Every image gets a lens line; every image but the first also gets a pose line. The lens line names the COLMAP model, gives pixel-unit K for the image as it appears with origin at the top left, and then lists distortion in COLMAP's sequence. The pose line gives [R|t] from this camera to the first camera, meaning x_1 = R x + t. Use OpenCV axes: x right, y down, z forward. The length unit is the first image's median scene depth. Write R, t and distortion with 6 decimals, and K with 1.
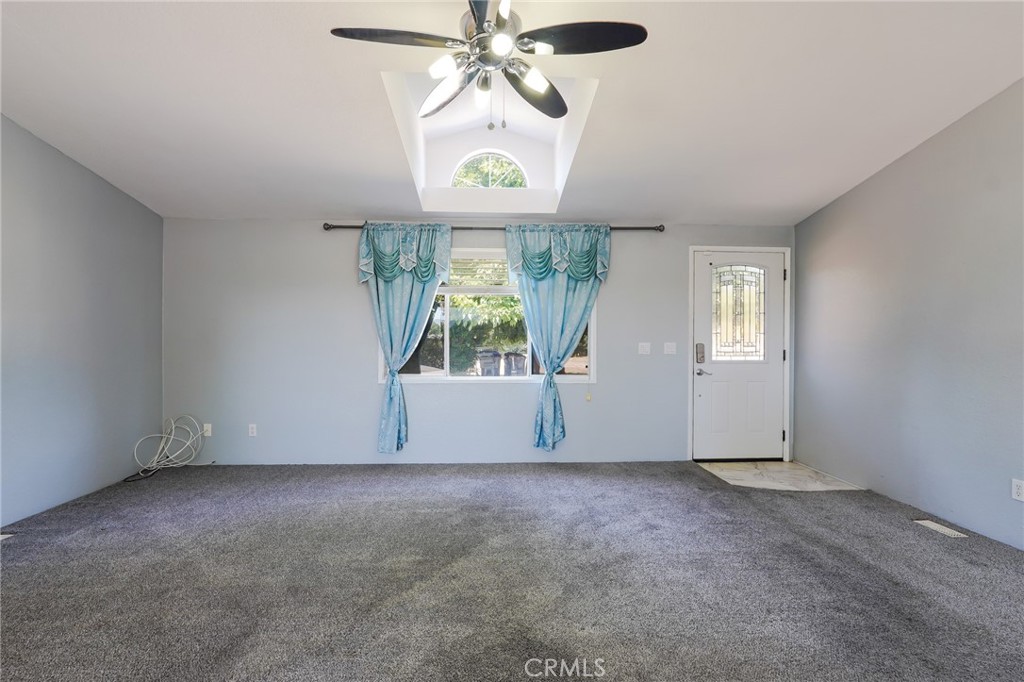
lens RADIAL K [[475.9, 0, 511.0], [0, 475.9, 340.9], [0, 0, 1]] dist [-0.019123, 0.007512]
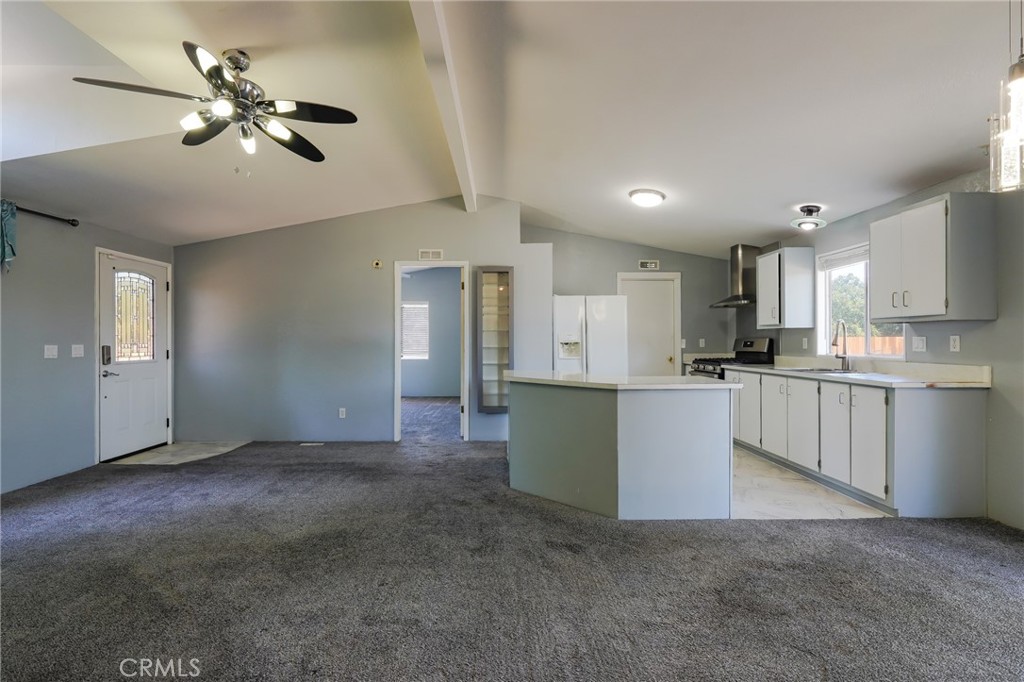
lens RADIAL K [[475.9, 0, 505.7], [0, 475.9, 342.5], [0, 0, 1]] dist [-0.019123, 0.007512]
pose [[0.034622, -0.005621, 0.999385, -0.590888], [0.005197, 0.999972, 0.005444, -0.001761], [-0.999387, 0.005005, 0.034650, 0.120418]]
